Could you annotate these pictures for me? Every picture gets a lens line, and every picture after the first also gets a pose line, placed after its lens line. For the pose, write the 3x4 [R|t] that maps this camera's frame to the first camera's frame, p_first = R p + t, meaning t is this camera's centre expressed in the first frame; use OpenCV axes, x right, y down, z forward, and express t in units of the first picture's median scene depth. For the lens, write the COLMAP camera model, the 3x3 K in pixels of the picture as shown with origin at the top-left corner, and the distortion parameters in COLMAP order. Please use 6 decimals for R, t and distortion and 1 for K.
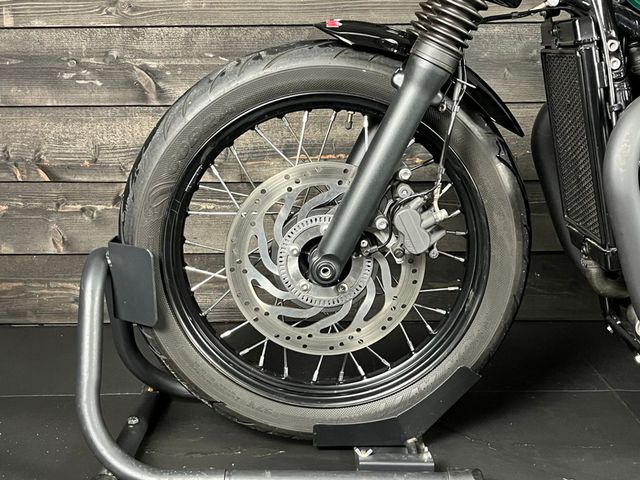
lens RADIAL K [[794.2, 0, 320.0], [0, 794.2, 240.0], [0, 0, 1]] dist [0.049926, 0.004348]
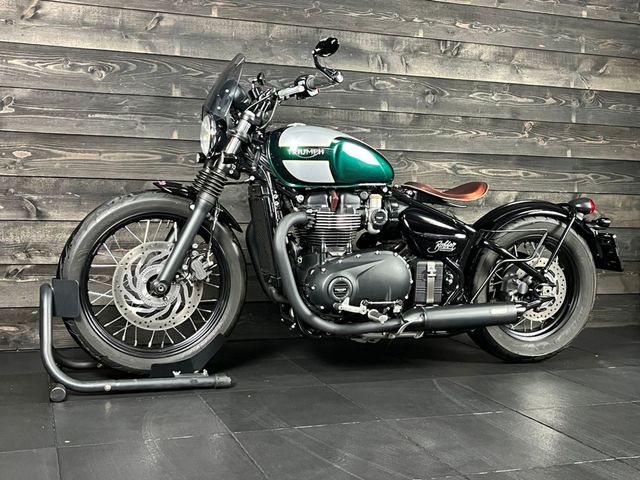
lens RADIAL K [[780.4, 0, 320.0], [0, 780.4, 240.0], [0, 0, 1]] dist [0.032153, 0.011107]
pose [[0.935537, 0.012452, 0.353010, -0.348513], [0.048591, 0.985341, -0.163531, 0.282886], [-0.349872, 0.170143, 0.921217, -1.212490]]
